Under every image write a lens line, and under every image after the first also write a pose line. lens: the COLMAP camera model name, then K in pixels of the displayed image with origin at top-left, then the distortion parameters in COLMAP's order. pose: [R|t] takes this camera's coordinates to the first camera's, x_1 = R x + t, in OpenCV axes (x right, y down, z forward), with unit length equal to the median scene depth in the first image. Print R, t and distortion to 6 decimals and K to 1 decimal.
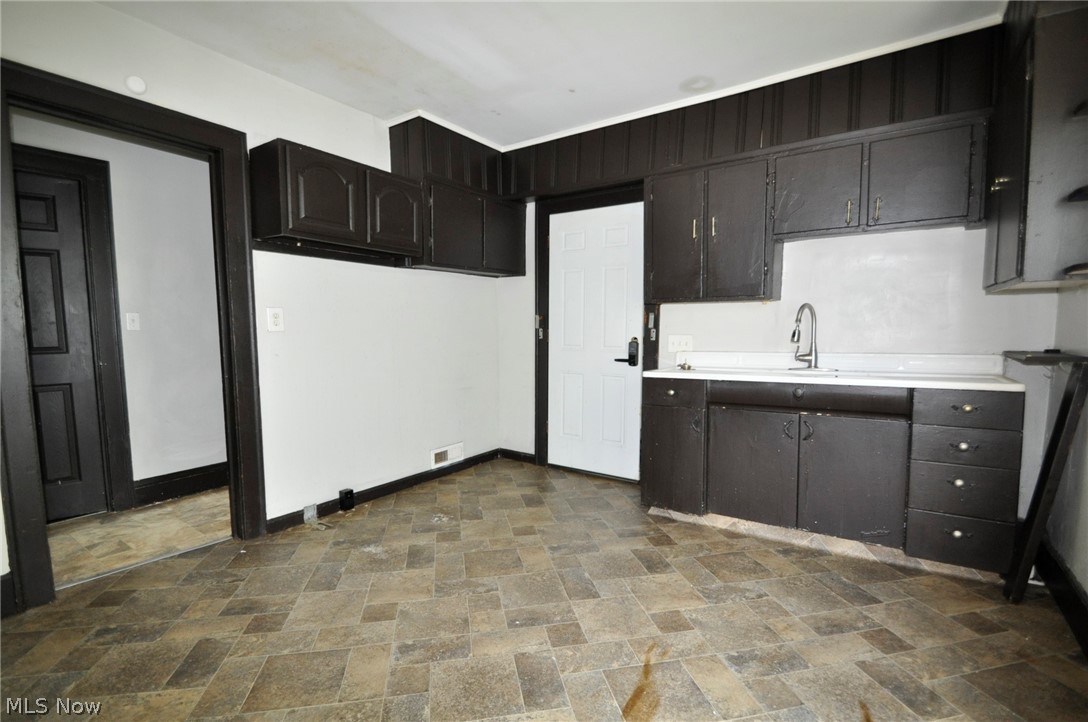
lens RADIAL K [[495.3, 0, 537.7], [0, 495.3, 372.0], [0, 0, 1]] dist [0.001625, -0.013798]
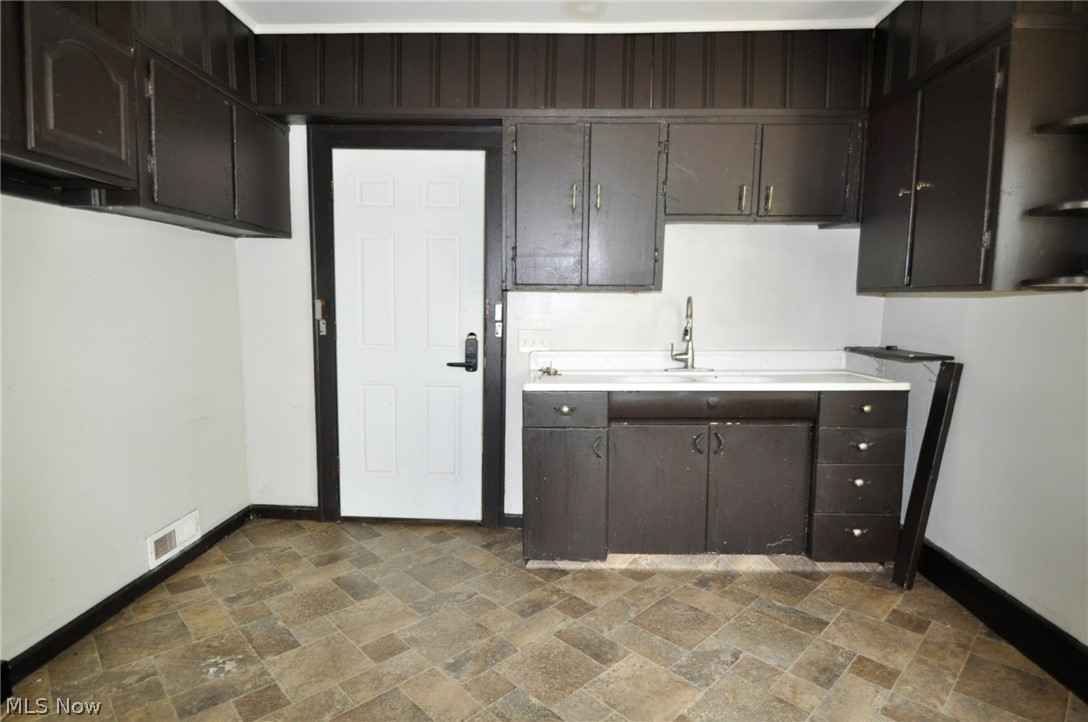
lens RADIAL K [[560.0, 0, 537.6], [0, 560.0, 373.0], [0, 0, 1]] dist [-0.000718, -0.018390]
pose [[0.839388, -0.053560, 0.540887, -0.234443], [0.036125, 0.998430, 0.042806, -0.054831], [-0.542331, -0.016391, 0.840005, 0.303262]]
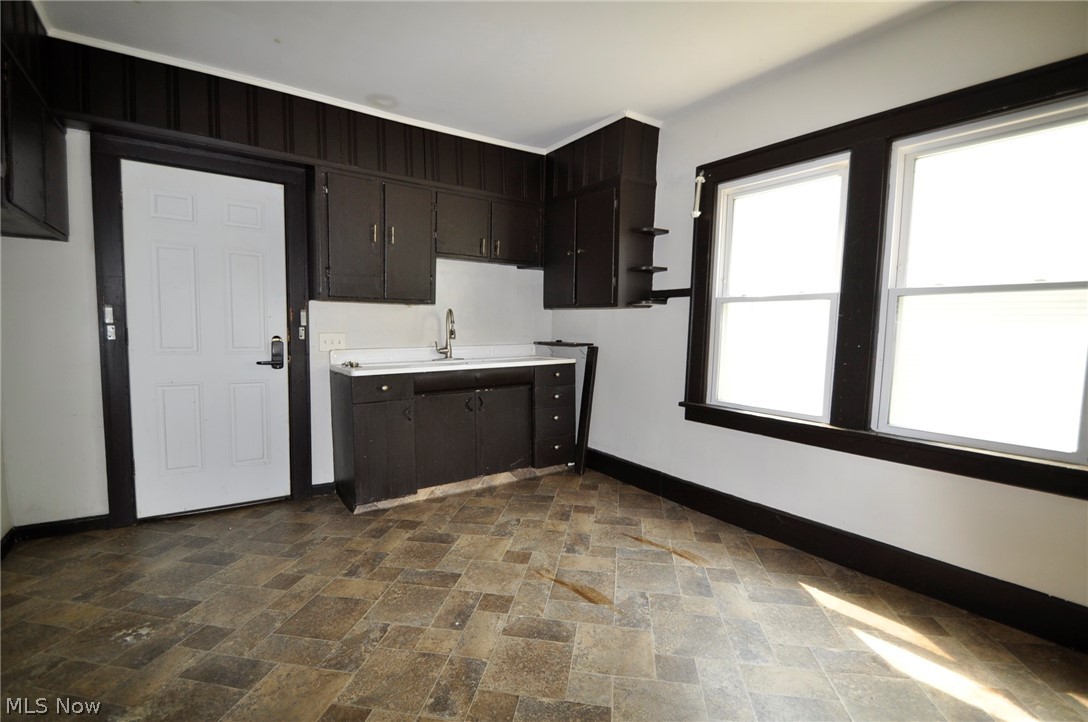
lens RADIAL K [[495.3, 0, 537.7], [0, 495.3, 372.0], [0, 0, 1]] dist [0.001625, -0.013798]
pose [[0.349514, -0.075119, 0.933915, -0.606915], [0.070825, 0.996047, 0.053611, -0.026450], [-0.934250, 0.047407, 0.353453, 0.329514]]
